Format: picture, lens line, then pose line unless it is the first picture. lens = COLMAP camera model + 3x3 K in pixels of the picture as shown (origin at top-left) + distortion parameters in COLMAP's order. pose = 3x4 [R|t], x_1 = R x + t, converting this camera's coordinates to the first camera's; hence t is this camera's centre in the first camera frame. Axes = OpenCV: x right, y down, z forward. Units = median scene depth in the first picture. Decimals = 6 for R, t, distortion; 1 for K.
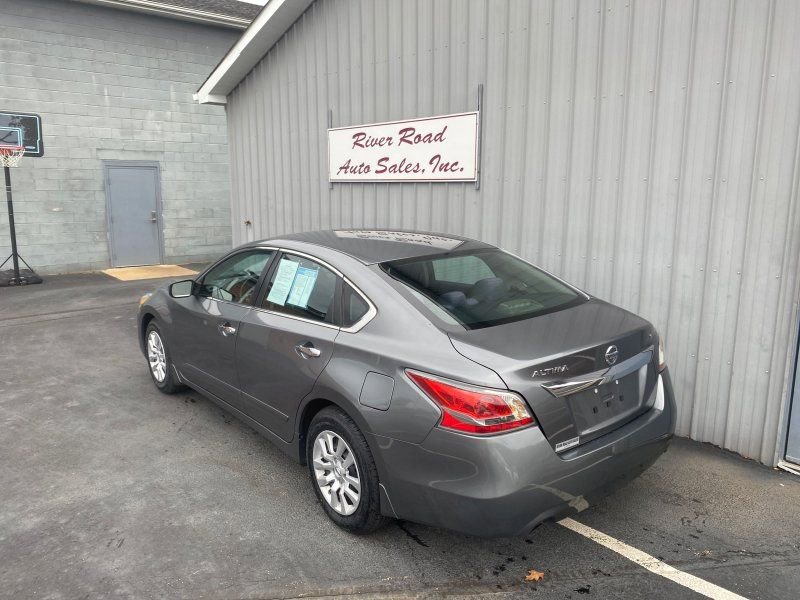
lens RADIAL K [[611.5, 0, 402.4], [0, 611.5, 298.8], [0, 0, 1]] dist [0.015830, -0.019458]
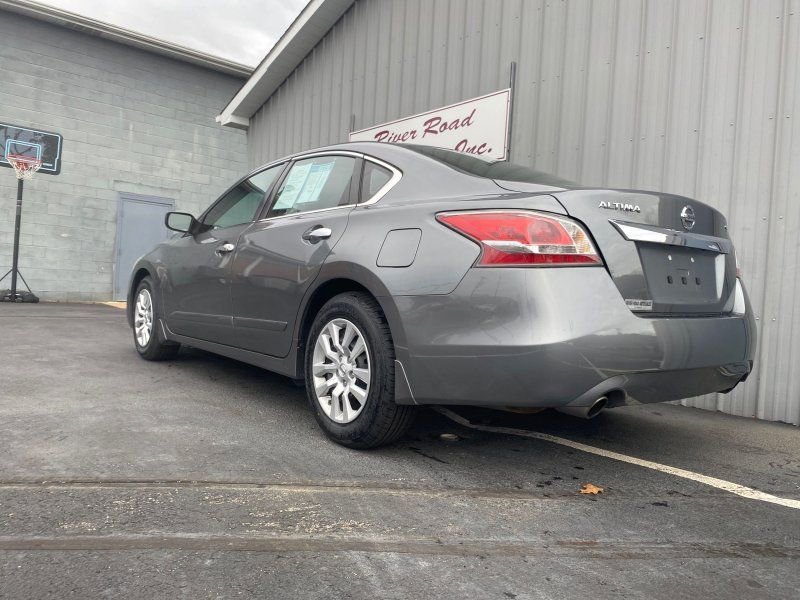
lens RADIAL K [[611.5, 0, 401.8], [0, 611.5, 300.7], [0, 0, 1]] dist [0.015830, -0.019458]
pose [[0.998189, 0.058480, -0.014128, -0.011099], [-0.060013, 0.984374, -0.165550, 0.176399], [0.004226, 0.166098, 0.986100, 0.102320]]
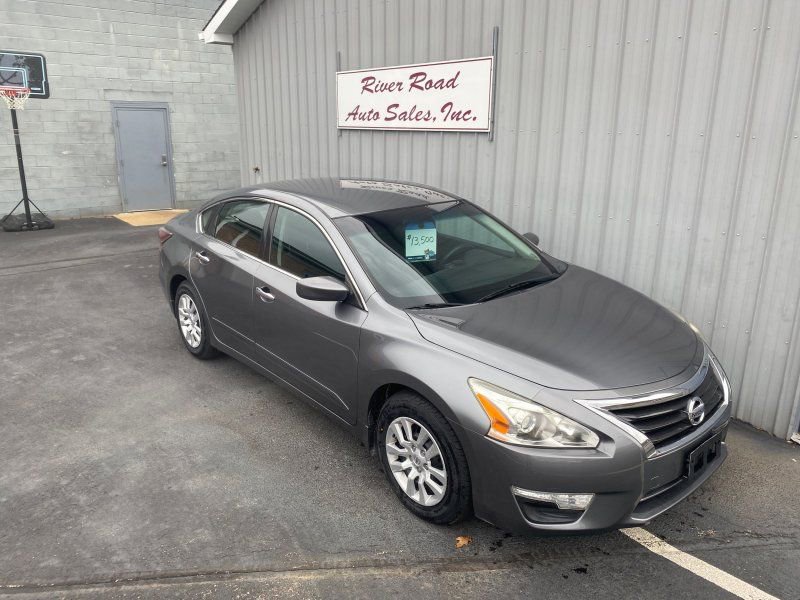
lens RADIAL K [[611.5, 0, 399.8], [0, 611.5, 298.1], [0, 0, 1]] dist [0.015830, -0.019458]
pose [[0.999428, 0.012767, -0.031325, 0.014407], [-0.009738, 0.995428, 0.095020, -0.023087], [0.032395, -0.094660, 0.994982, 0.025435]]
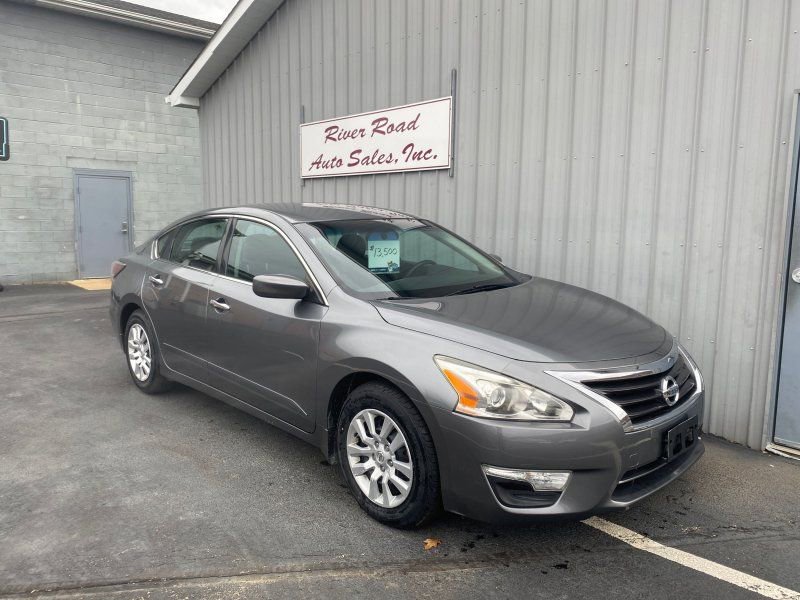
lens RADIAL K [[611.5, 0, 401.0], [0, 611.5, 297.1], [0, 0, 1]] dist [0.015830, -0.019458]
pose [[0.999577, 0.006201, 0.028428, 0.016173], [-0.004609, 0.998436, -0.055709, 0.063586], [-0.028729, 0.055555, 0.998042, 0.043264]]
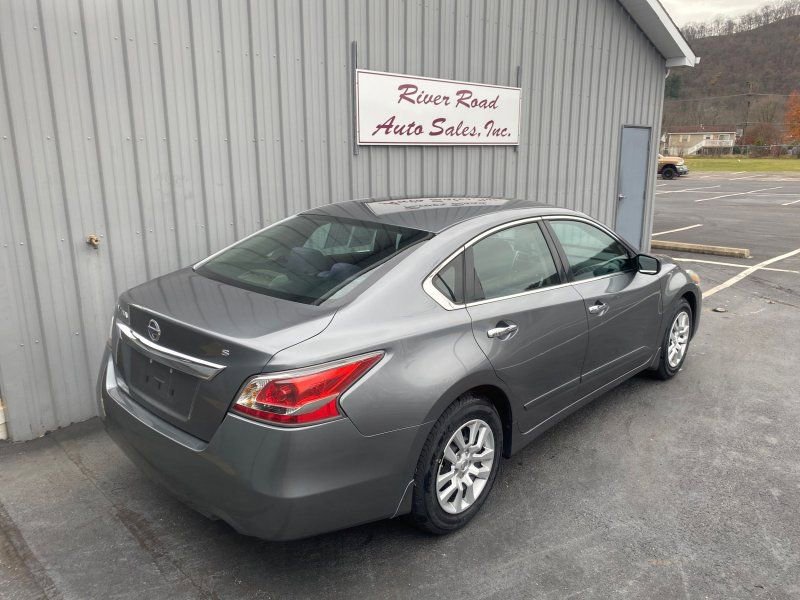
lens RADIAL K [[611.5, 0, 401.2], [0, 611.5, 301.1], [0, 0, 1]] dist [0.015830, -0.019458]
pose [[-0.087677, -0.243197, 0.966006, -1.081152], [0.187074, 0.948467, 0.255760, -0.241204], [-0.978425, 0.203139, -0.037663, 1.277264]]
